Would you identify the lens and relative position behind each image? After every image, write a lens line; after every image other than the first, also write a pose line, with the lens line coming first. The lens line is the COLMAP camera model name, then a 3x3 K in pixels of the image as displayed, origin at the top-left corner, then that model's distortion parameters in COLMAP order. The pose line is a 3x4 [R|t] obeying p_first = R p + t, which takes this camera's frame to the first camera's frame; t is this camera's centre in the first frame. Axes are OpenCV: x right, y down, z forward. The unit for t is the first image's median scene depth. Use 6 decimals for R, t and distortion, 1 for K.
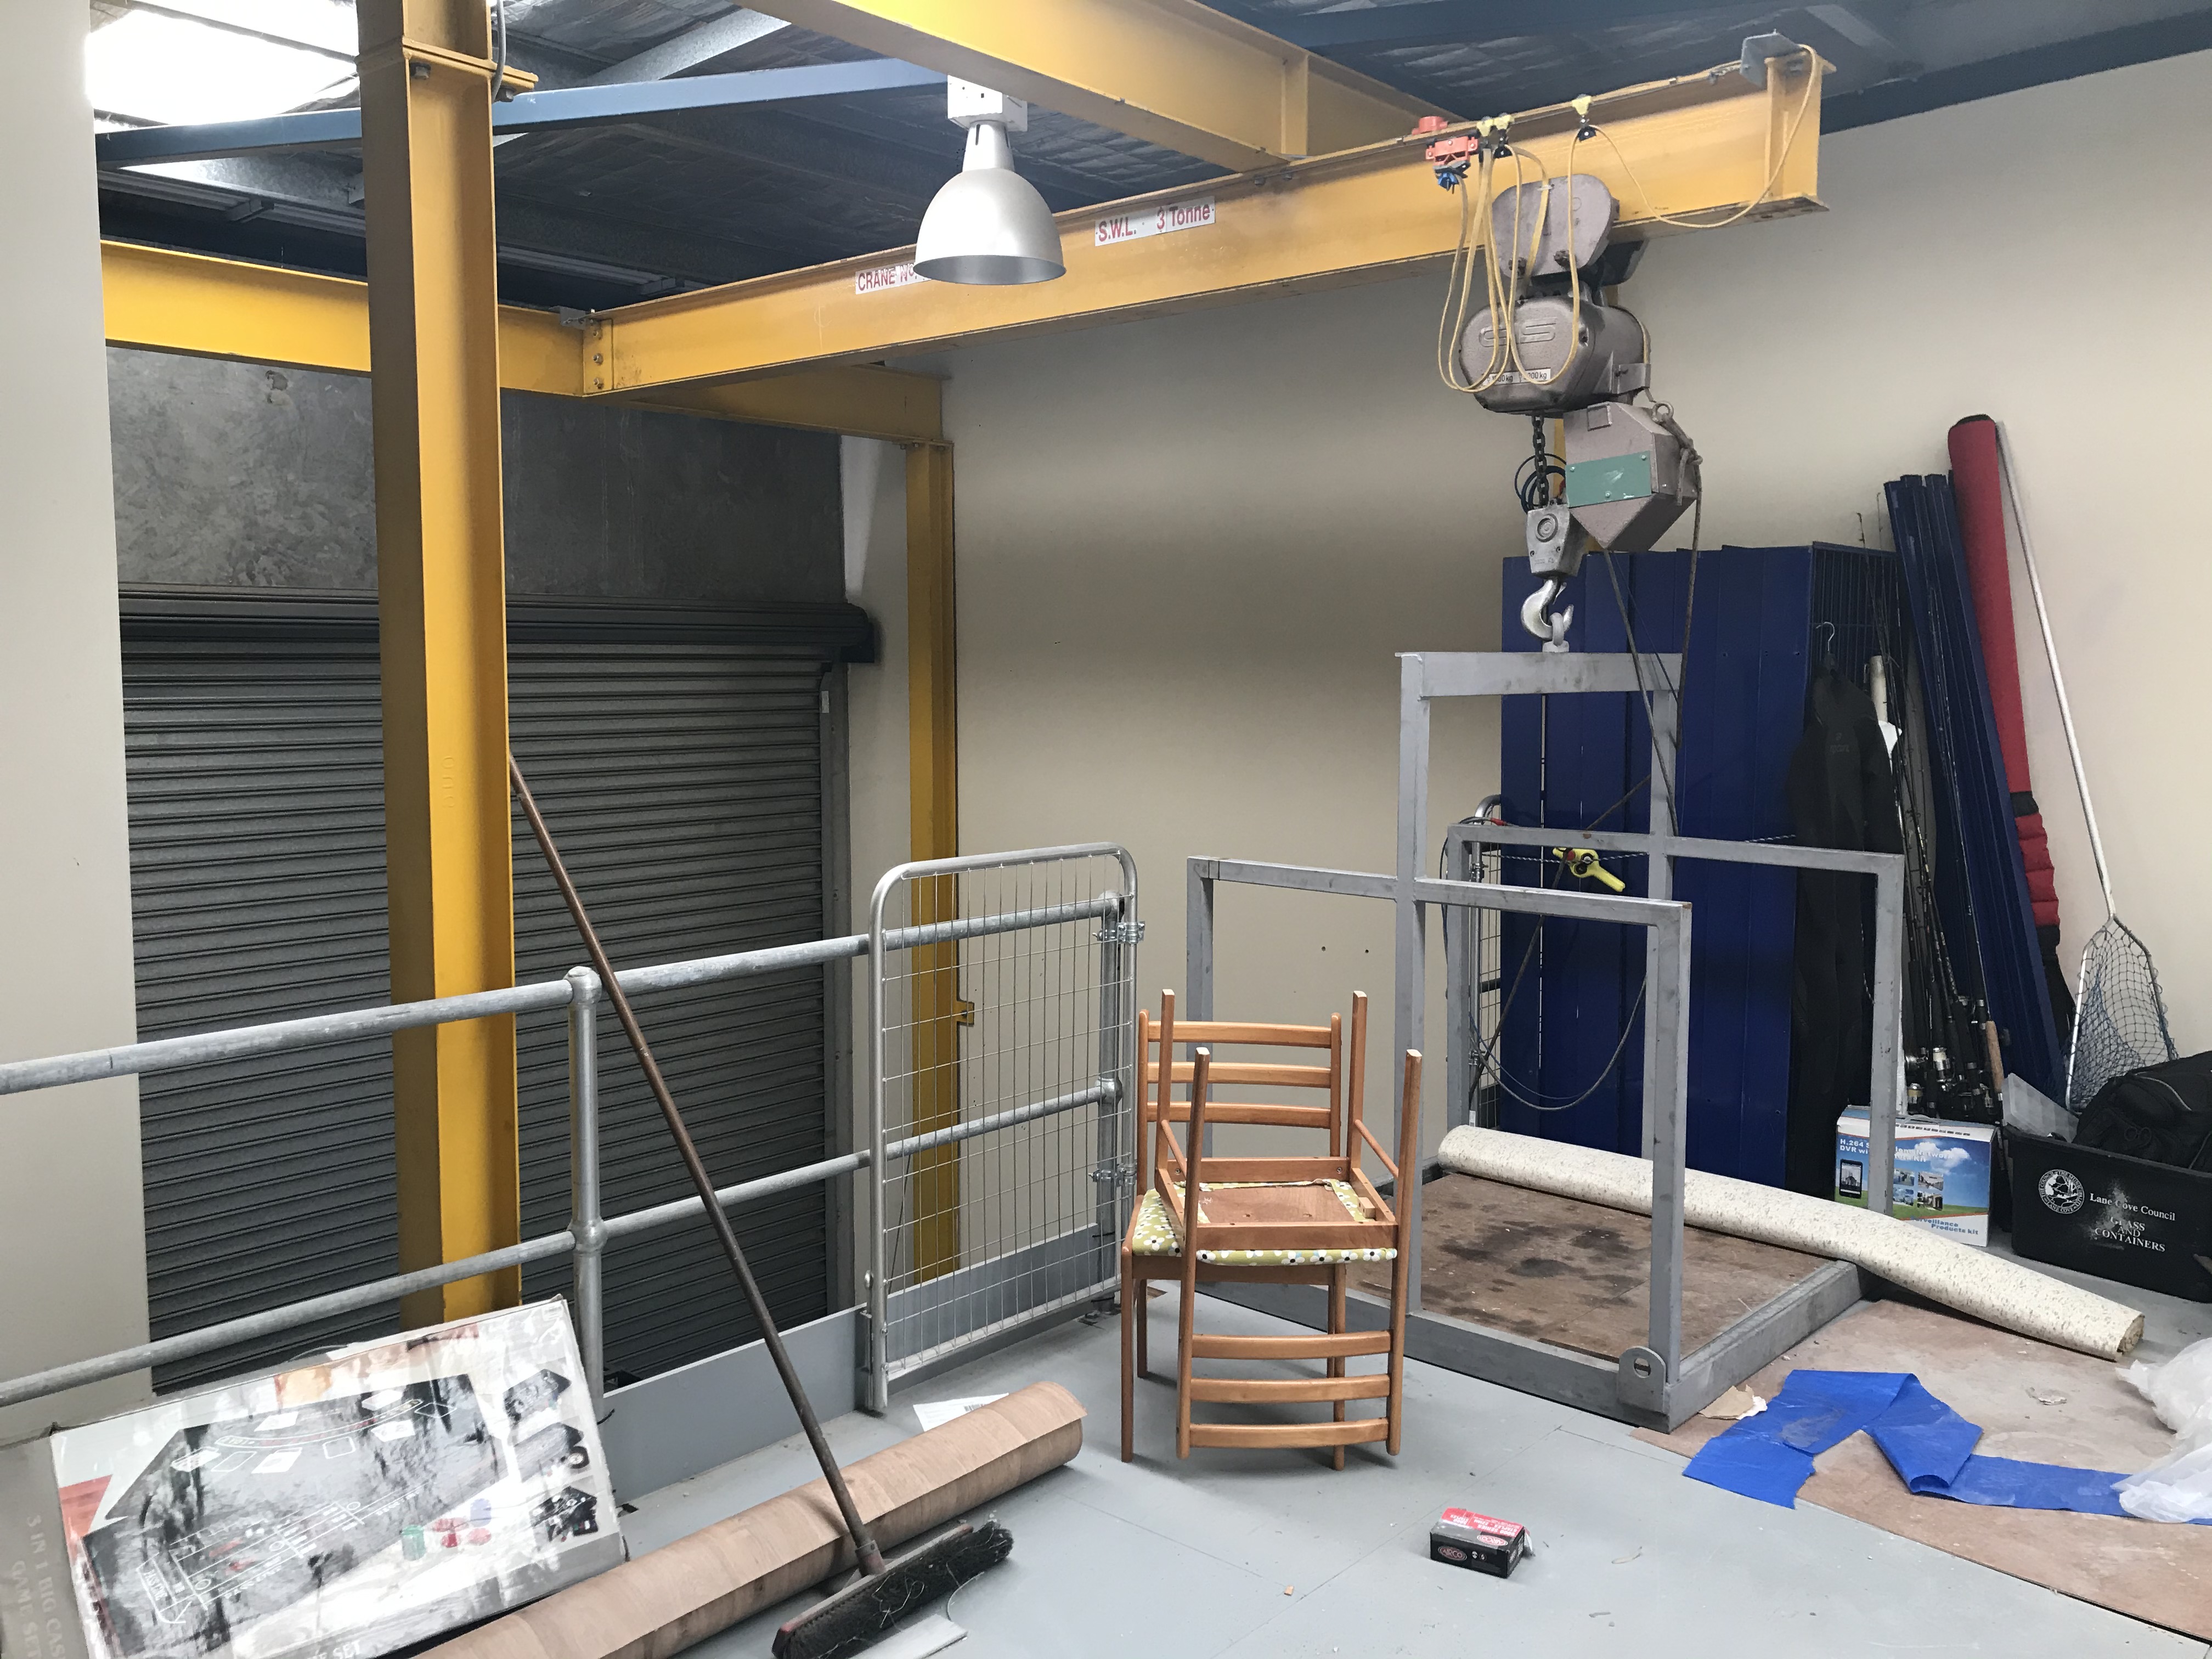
lens RADIAL K [[1817.4, 0, 1106.0], [0, 1817.4, 829.5], [0, 0, 1]] dist [0.001921, -0.000051]
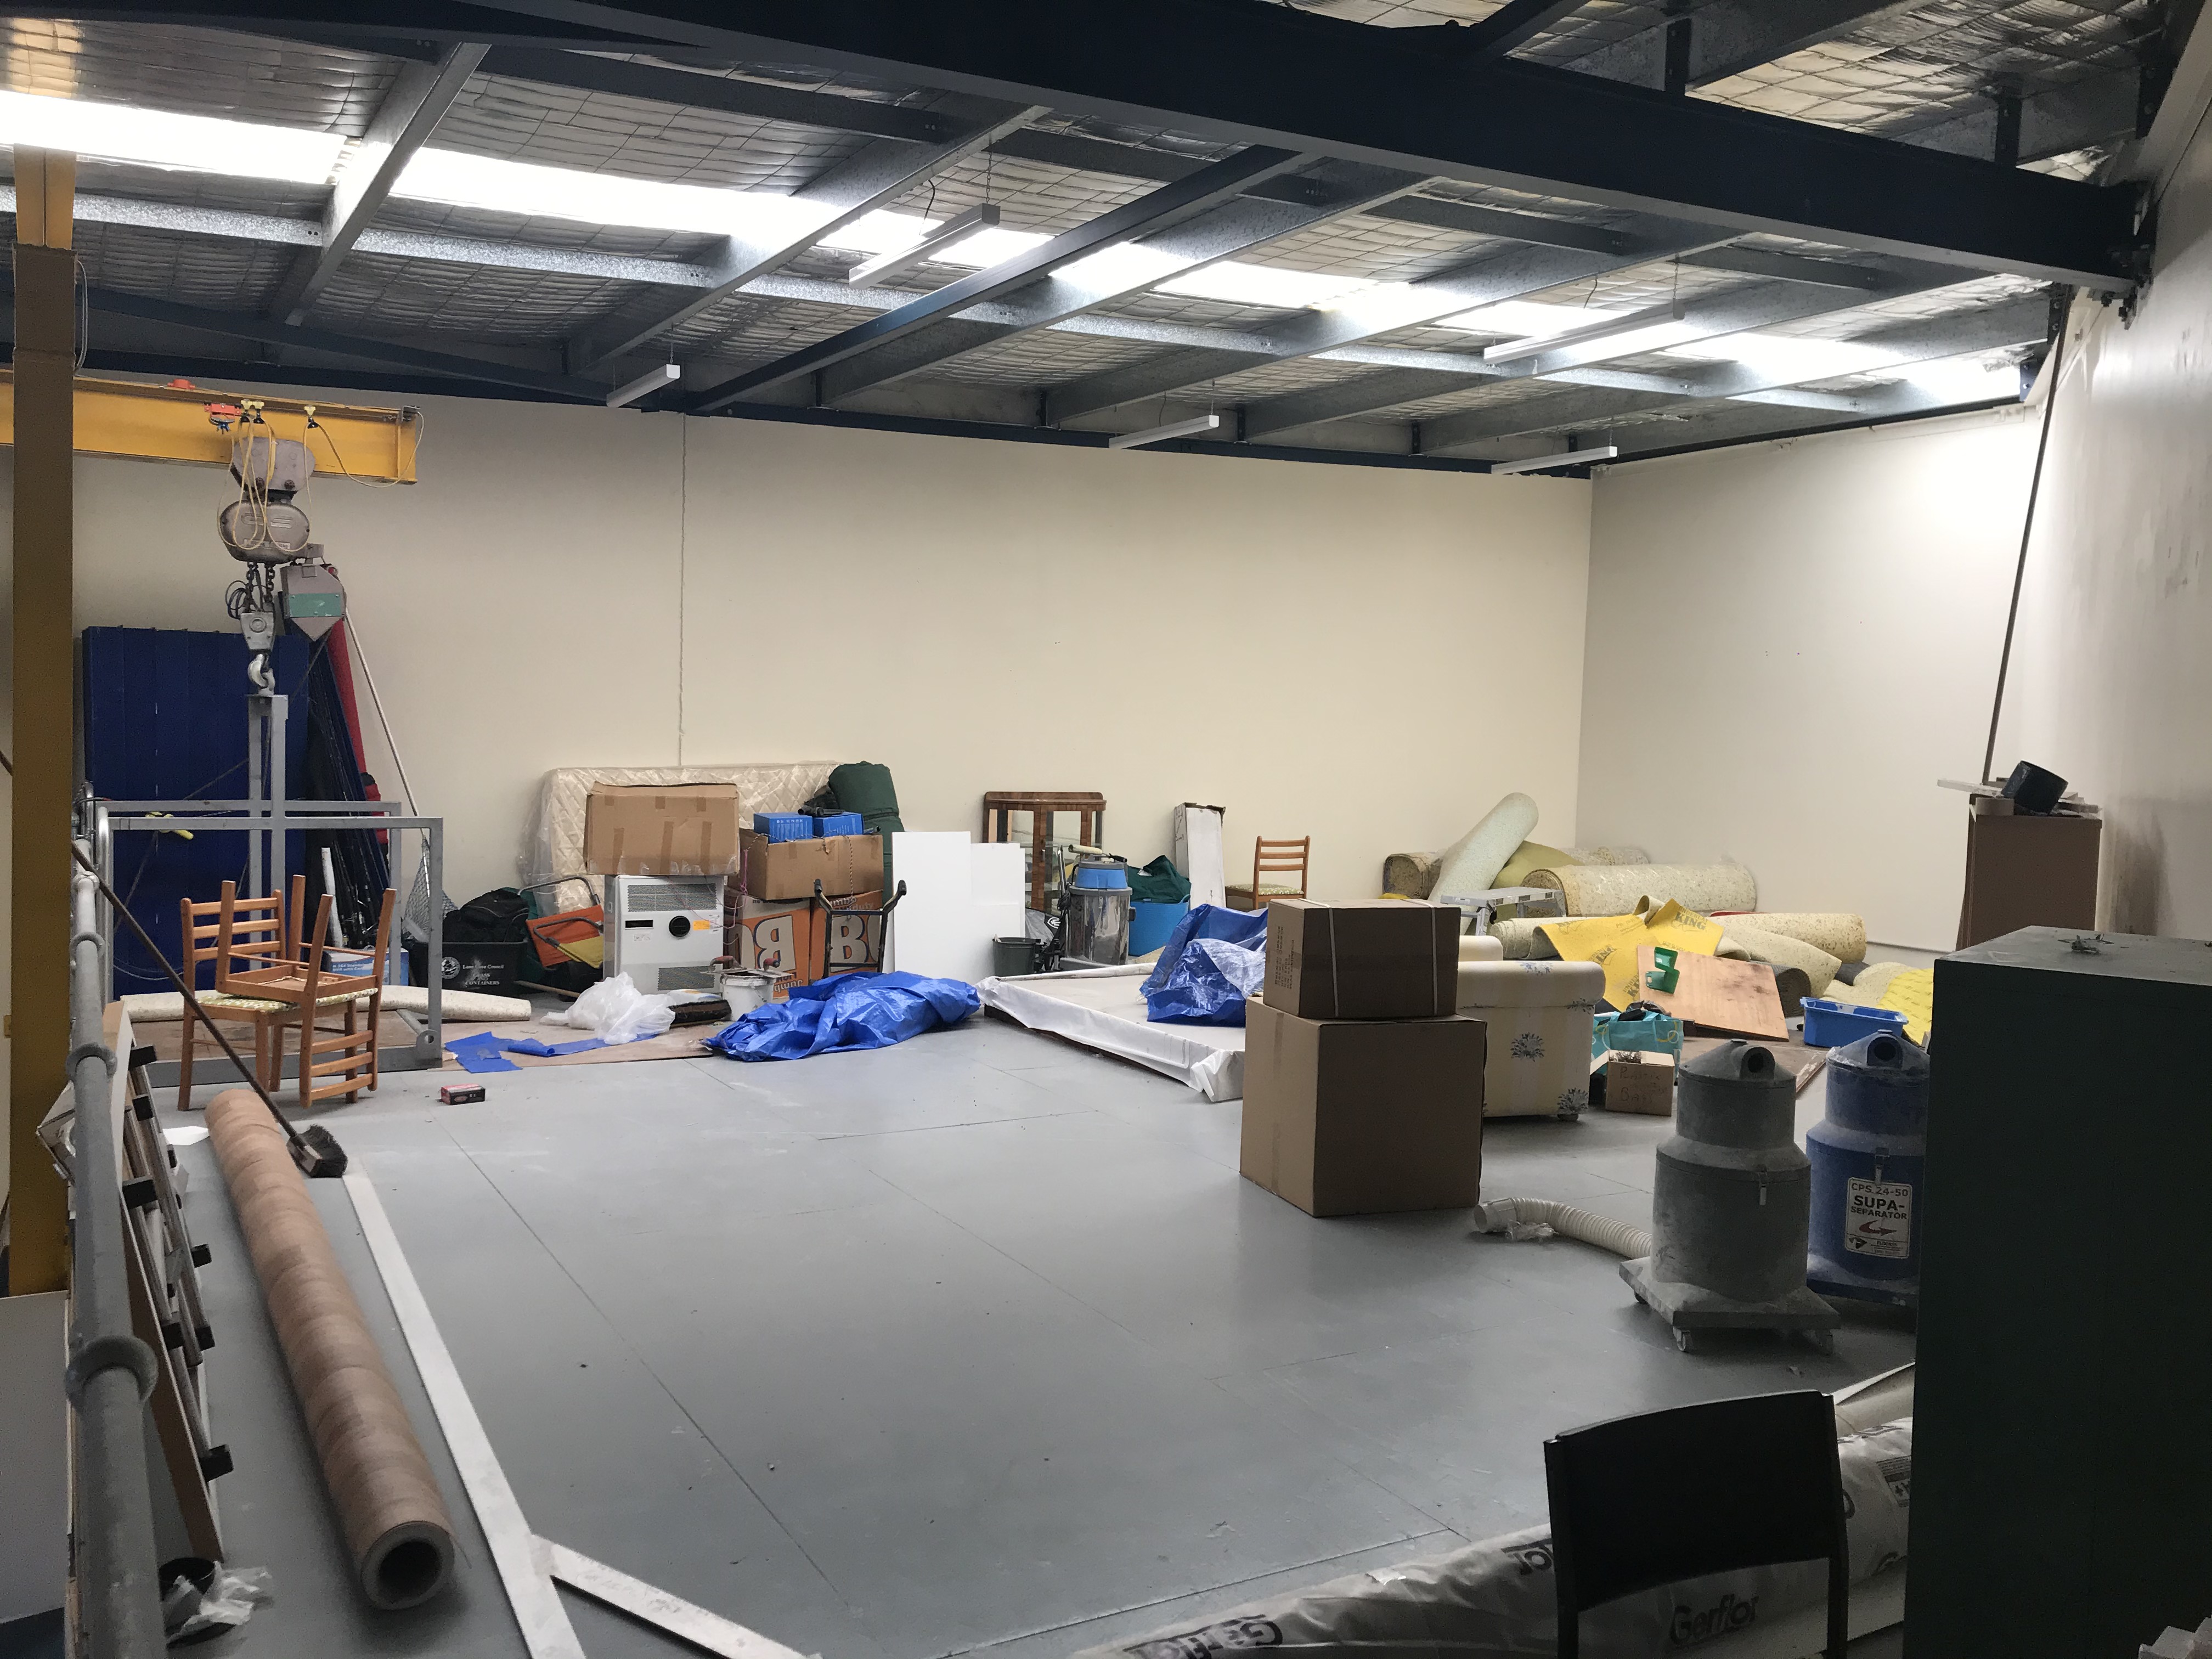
lens RADIAL K [[1817.4, 0, 1106.0], [0, 1817.4, 829.5], [0, 0, 1]] dist [0.001921, -0.000051]
pose [[0.321983, -0.048793, 0.945487, -1.193302], [0.060053, 0.997713, 0.031037, 0.030132], [-0.944839, 0.046786, 0.324177, -0.362280]]
